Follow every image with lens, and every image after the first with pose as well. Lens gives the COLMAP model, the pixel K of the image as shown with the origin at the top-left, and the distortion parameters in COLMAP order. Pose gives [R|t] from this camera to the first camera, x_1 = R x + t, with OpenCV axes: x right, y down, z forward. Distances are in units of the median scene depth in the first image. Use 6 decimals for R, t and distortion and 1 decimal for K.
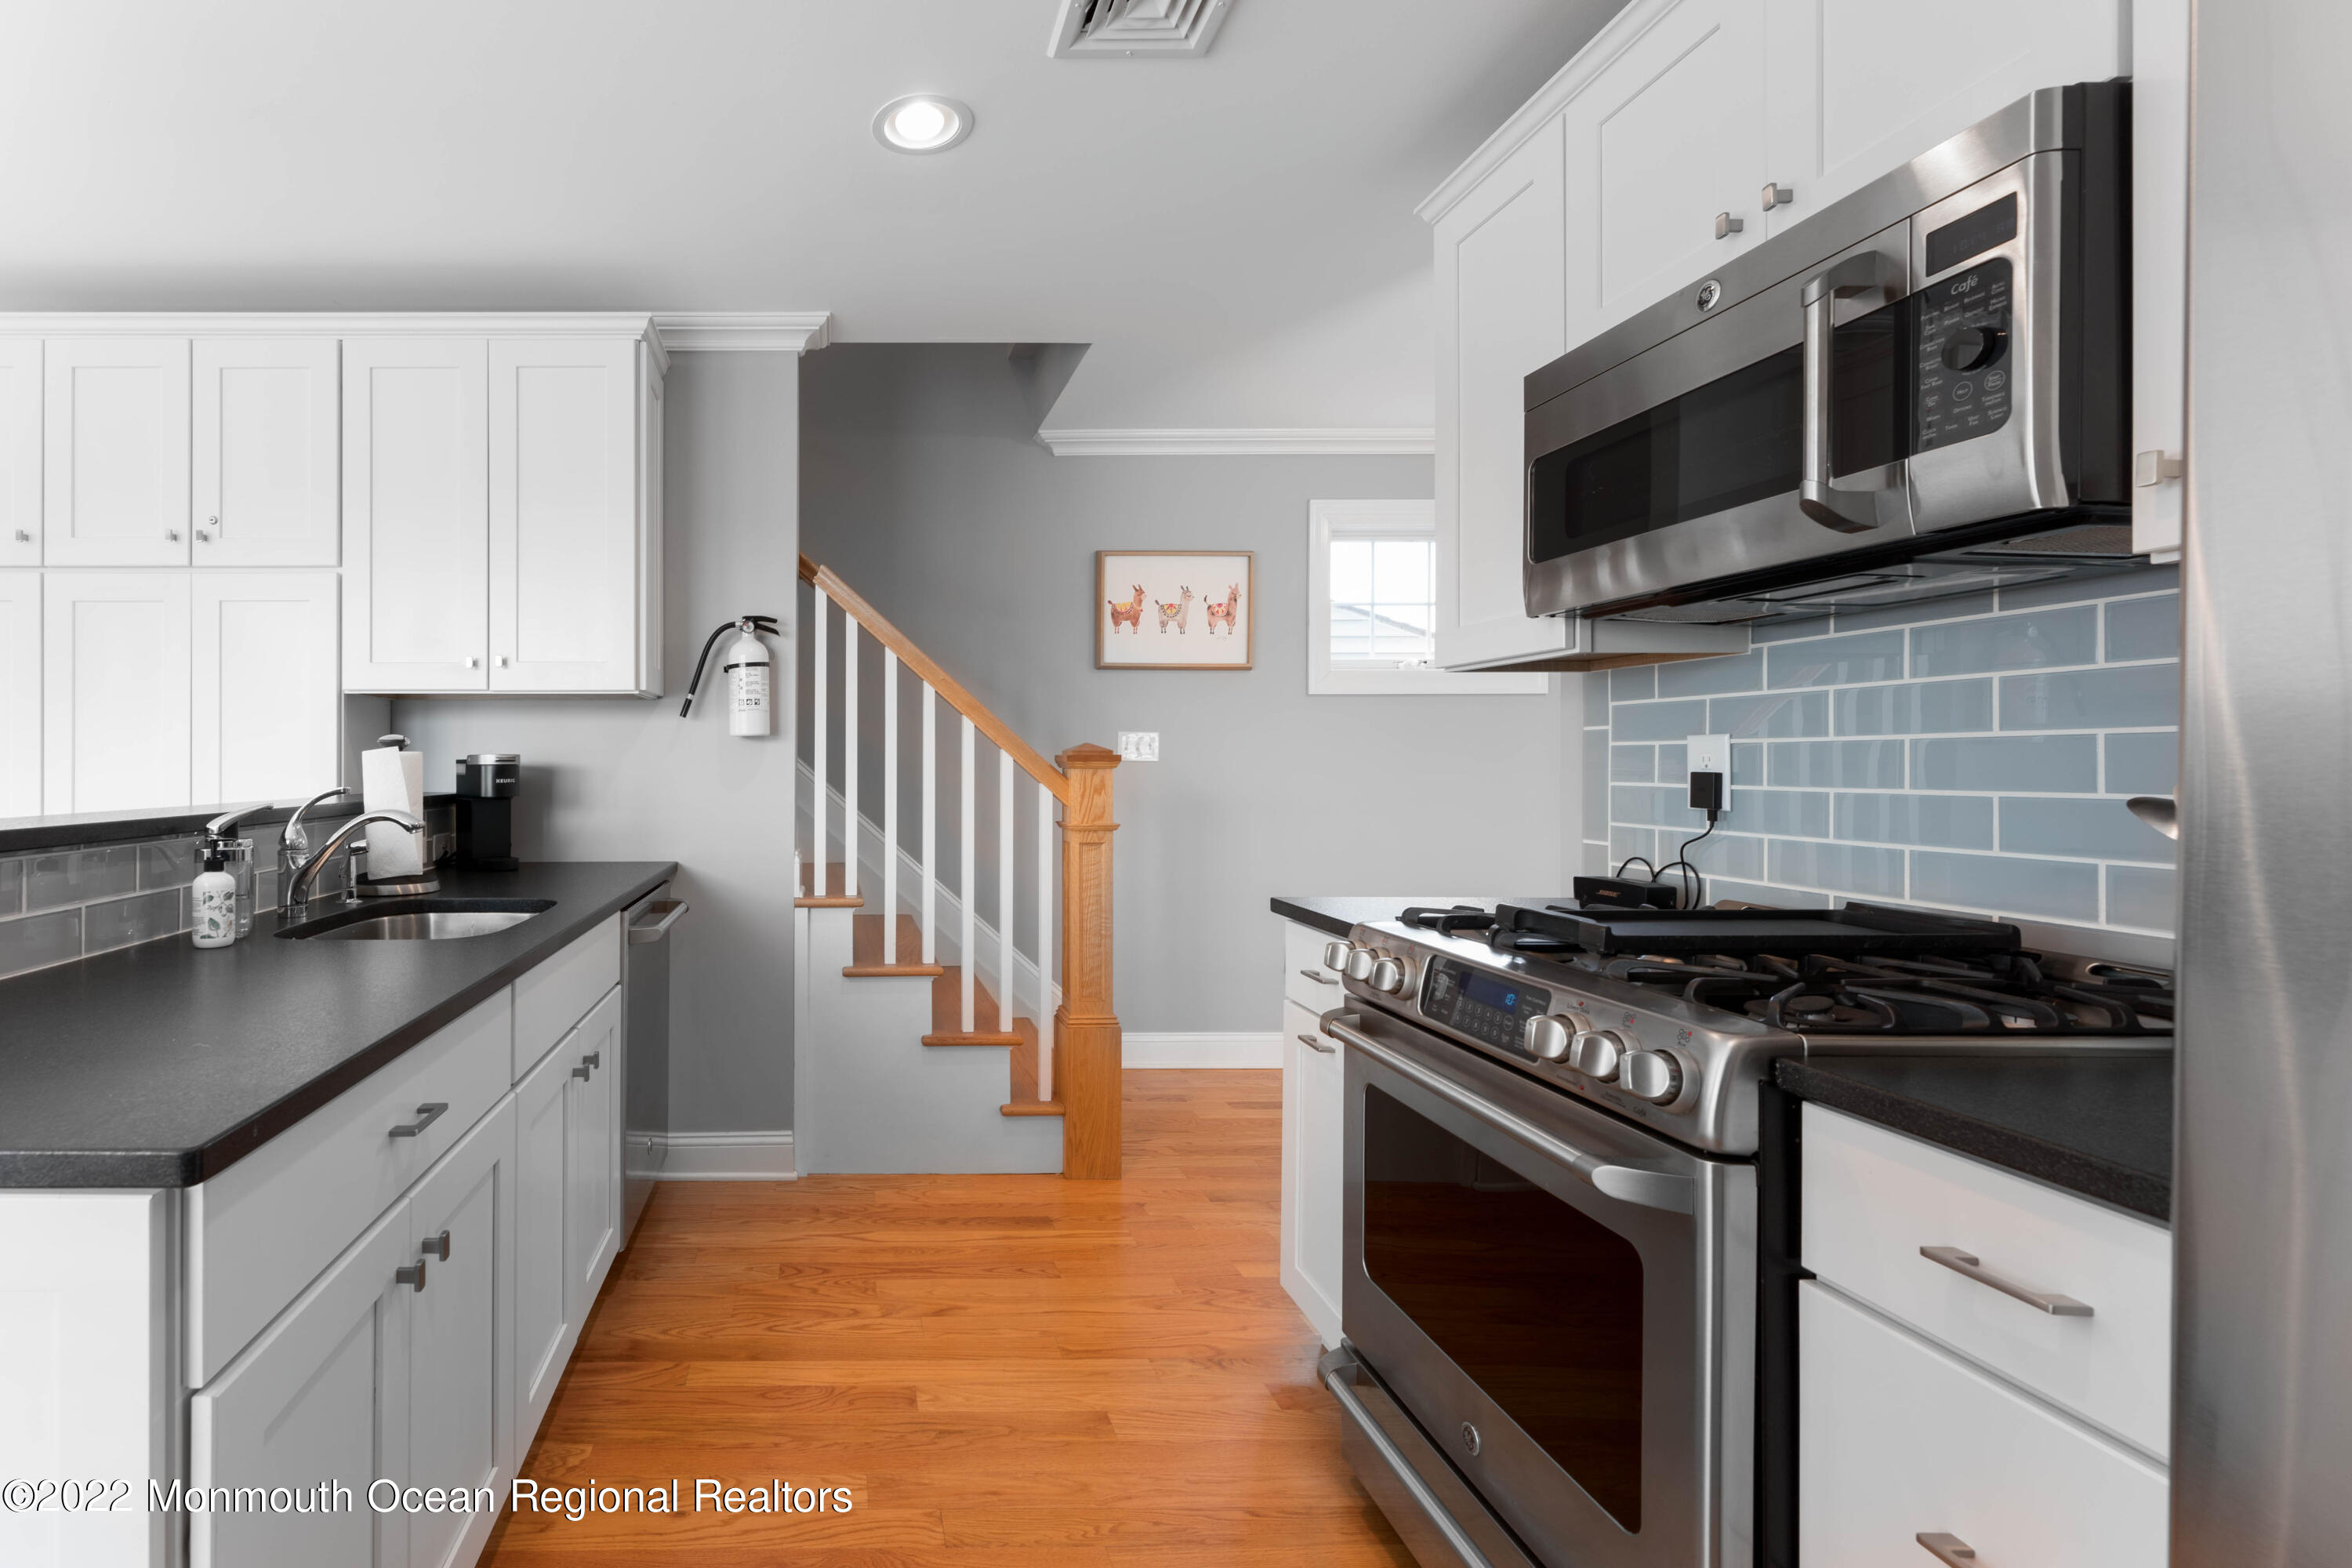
lens RADIAL K [[1114.8, 0, 1175.8], [0, 1114.8, 769.1], [0, 0, 1]] dist [-0.003434, -0.000236]
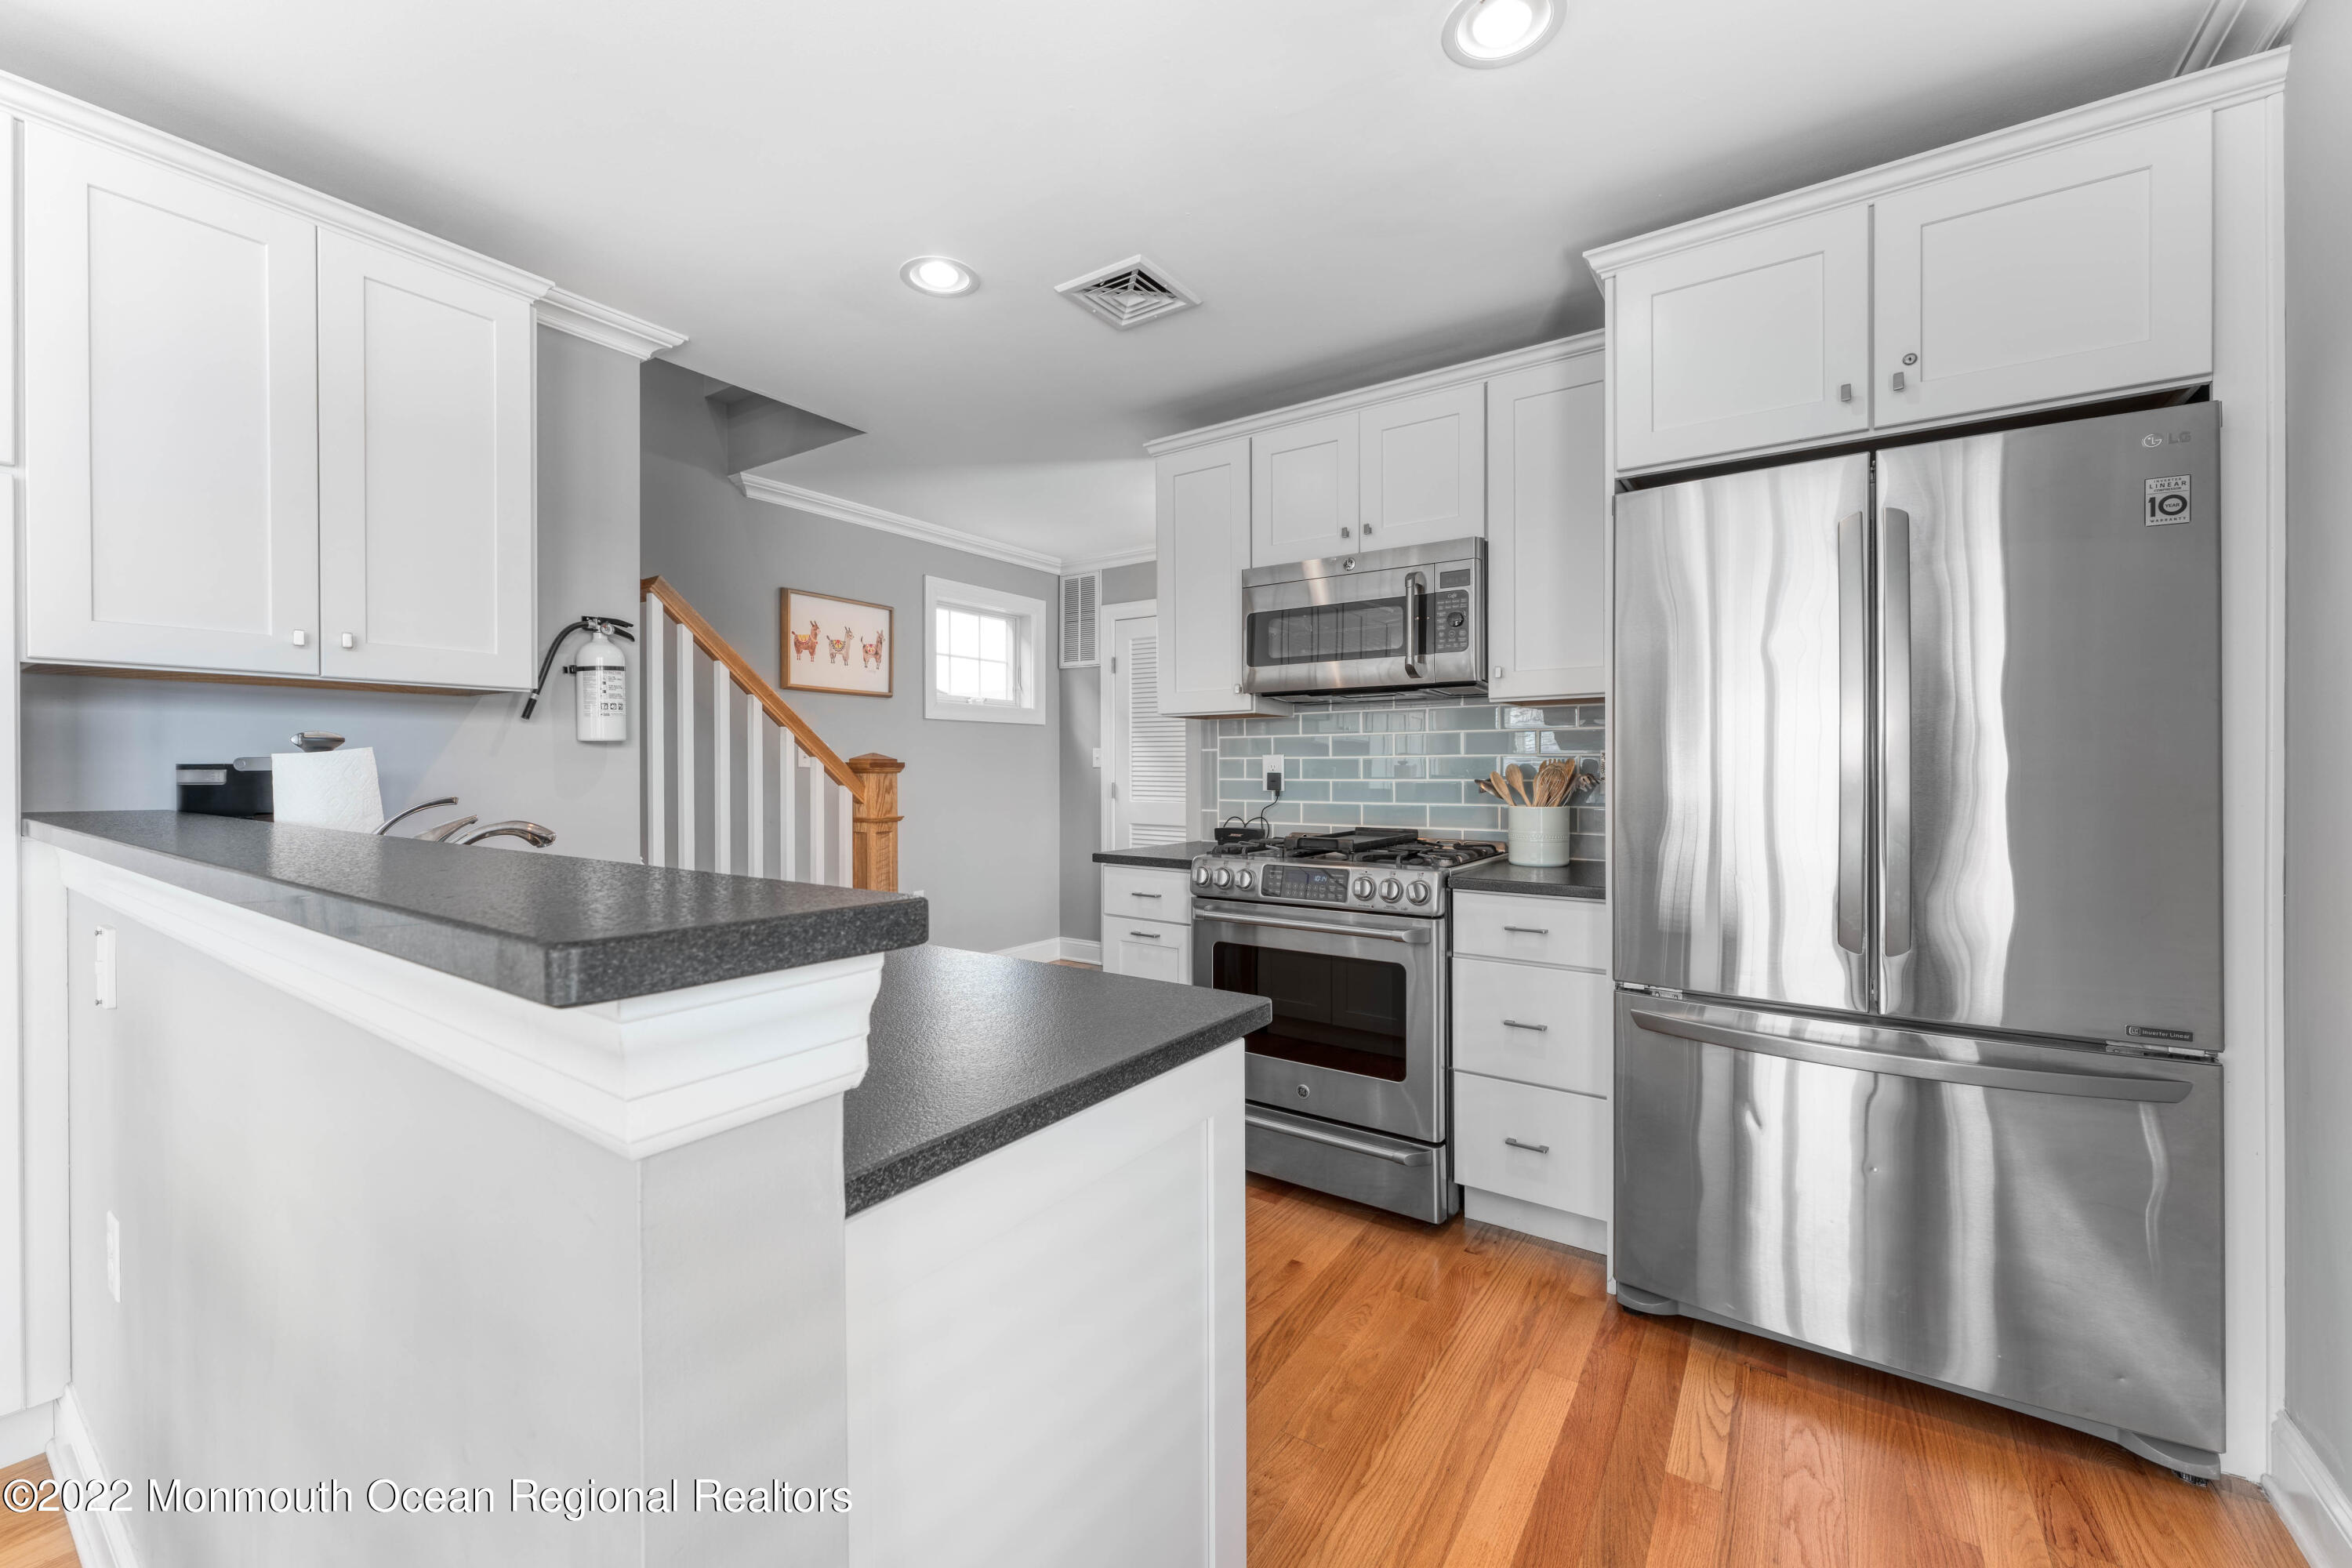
lens RADIAL K [[947.1, 0, 1183.5], [0, 947.1, 782.1], [0, 0, 1]] dist [-0.002811, -0.000058]
pose [[0.554145, -0.011261, 0.832344, -0.790948], [0.007067, 0.999936, 0.008824, 0.002460], [-0.832390, 0.000993, 0.554189, 0.121294]]
